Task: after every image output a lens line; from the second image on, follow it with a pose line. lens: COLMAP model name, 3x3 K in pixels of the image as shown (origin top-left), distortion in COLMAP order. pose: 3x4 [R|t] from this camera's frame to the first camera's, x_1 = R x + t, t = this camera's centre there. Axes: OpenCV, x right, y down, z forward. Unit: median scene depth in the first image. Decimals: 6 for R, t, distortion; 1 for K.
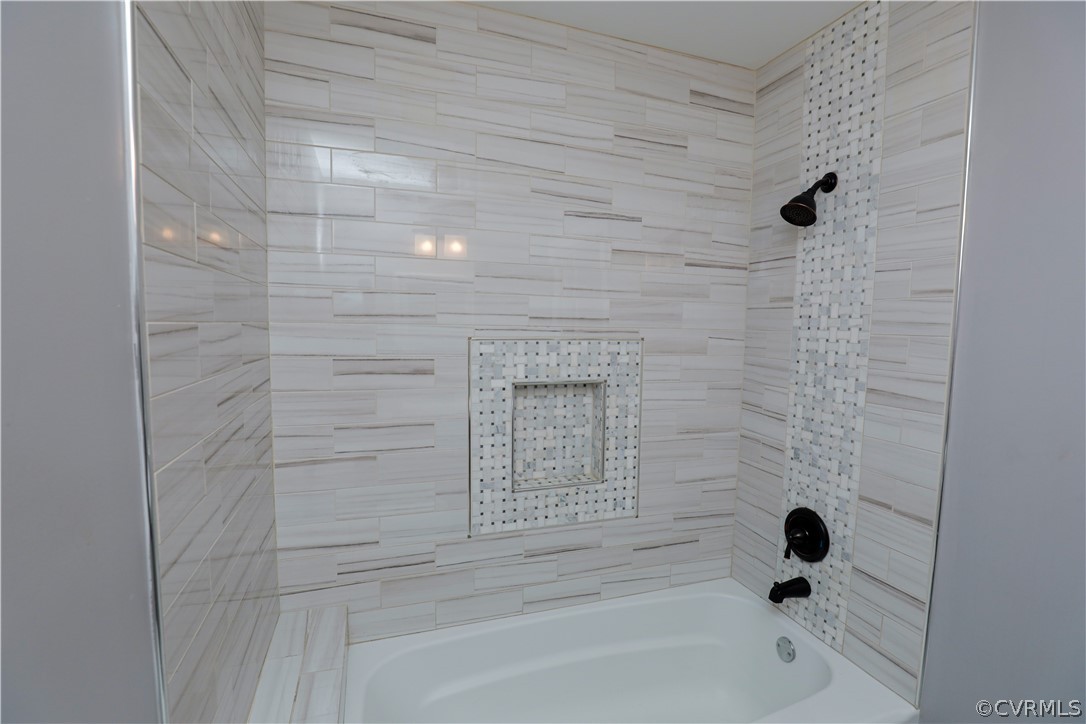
lens RADIAL K [[501.4, 0, 543.4], [0, 501.4, 367.4], [0, 0, 1]] dist [-0.032927, 0.006028]
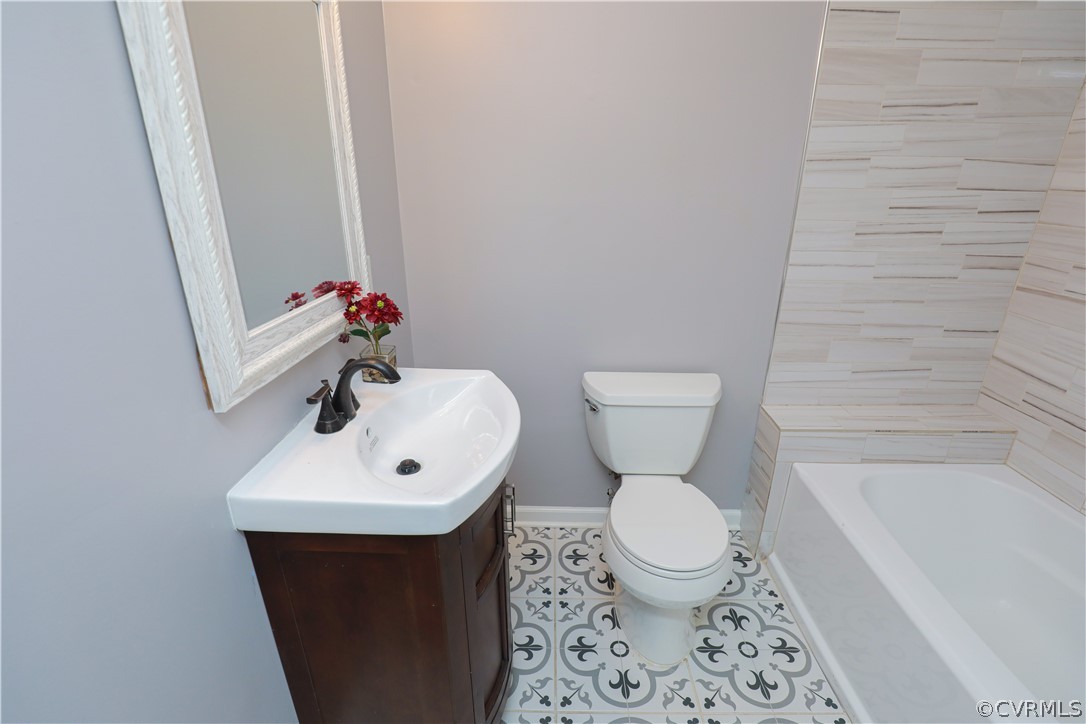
lens RADIAL K [[501.4, 0, 543.4], [0, 501.4, 367.4], [0, 0, 1]] dist [-0.032927, 0.006028]
pose [[-0.352470, 0.316768, -0.880581, 0.900007], [-0.085588, 0.926114, 0.367406, 0.039763], [0.931901, 0.204867, -0.299315, 0.314286]]
